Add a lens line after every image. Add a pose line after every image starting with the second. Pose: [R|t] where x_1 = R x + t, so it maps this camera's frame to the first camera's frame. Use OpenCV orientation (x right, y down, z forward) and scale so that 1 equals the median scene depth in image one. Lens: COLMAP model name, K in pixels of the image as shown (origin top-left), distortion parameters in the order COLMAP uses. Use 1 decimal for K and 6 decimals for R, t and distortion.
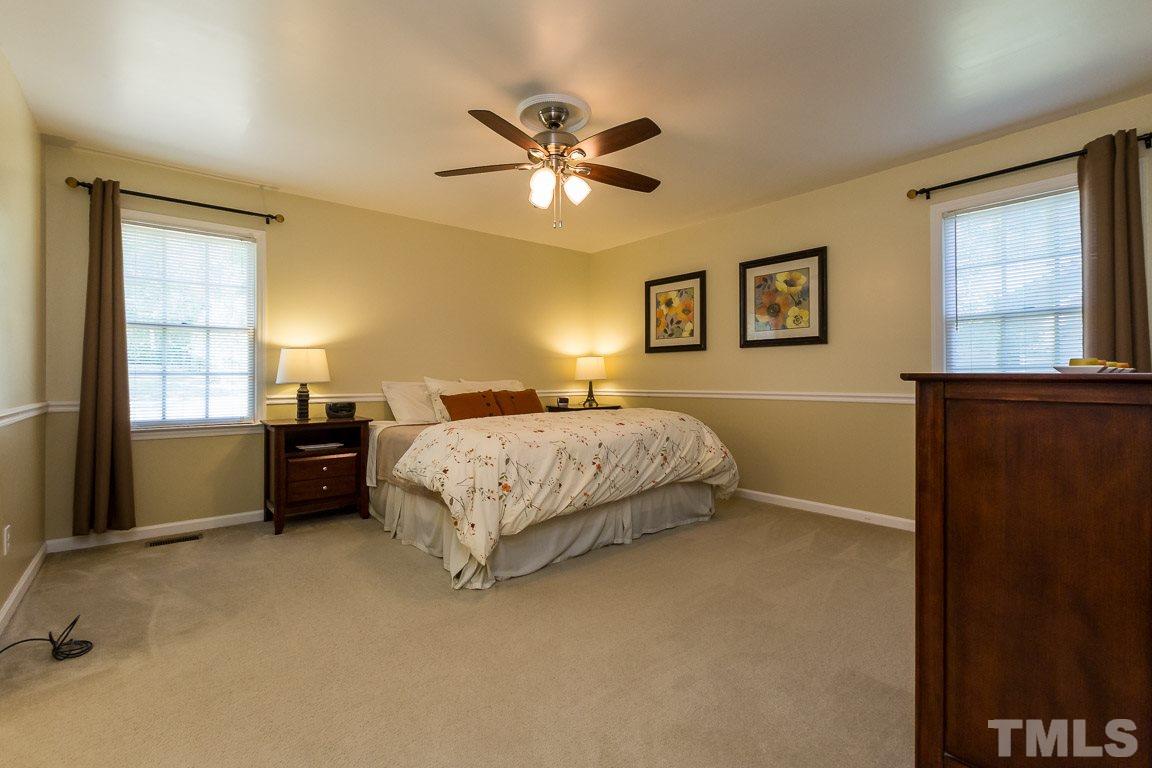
lens RADIAL K [[514.9, 0, 576.0], [0, 514.9, 384.0], [0, 0, 1]] dist [0.000175, 0.000733]
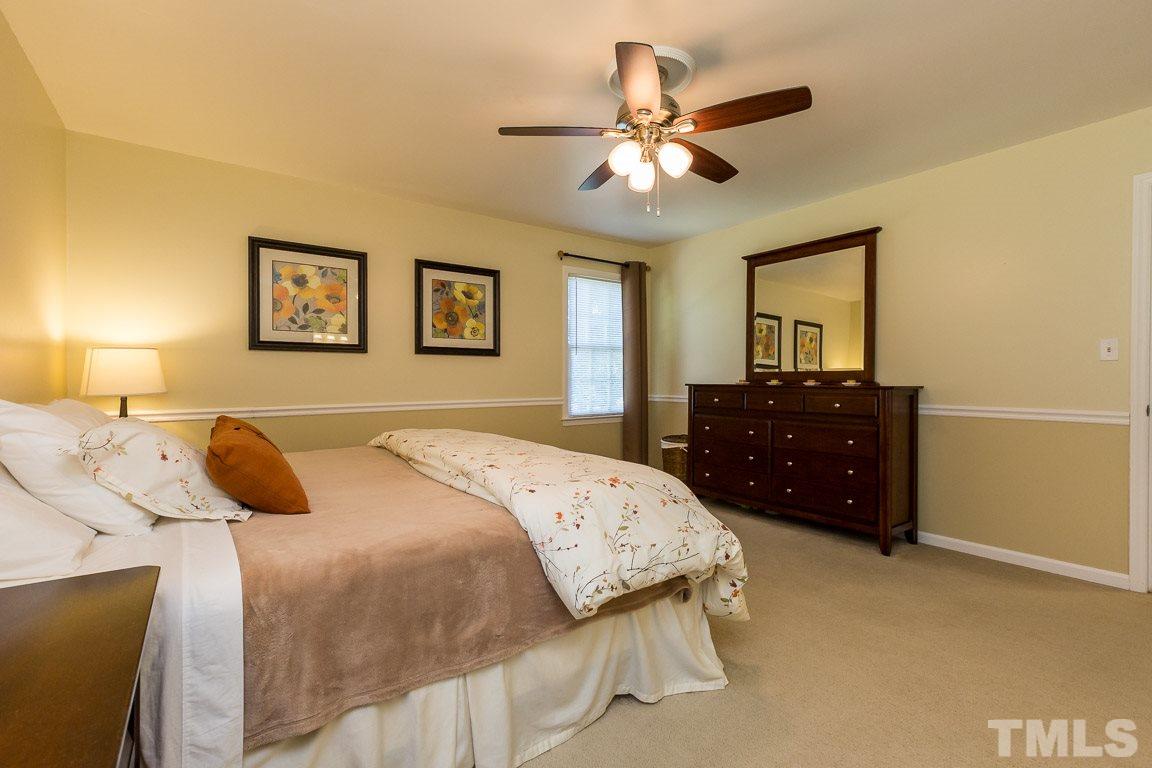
lens RADIAL K [[514.9, 0, 576.0], [0, 514.9, 384.0], [0, 0, 1]] dist [0.000175, 0.000733]
pose [[0.067010, 0.003856, 0.997745, -0.569733], [0.021898, 0.999746, -0.005334, -0.006814], [-0.997512, 0.022206, 0.066908, 0.682295]]
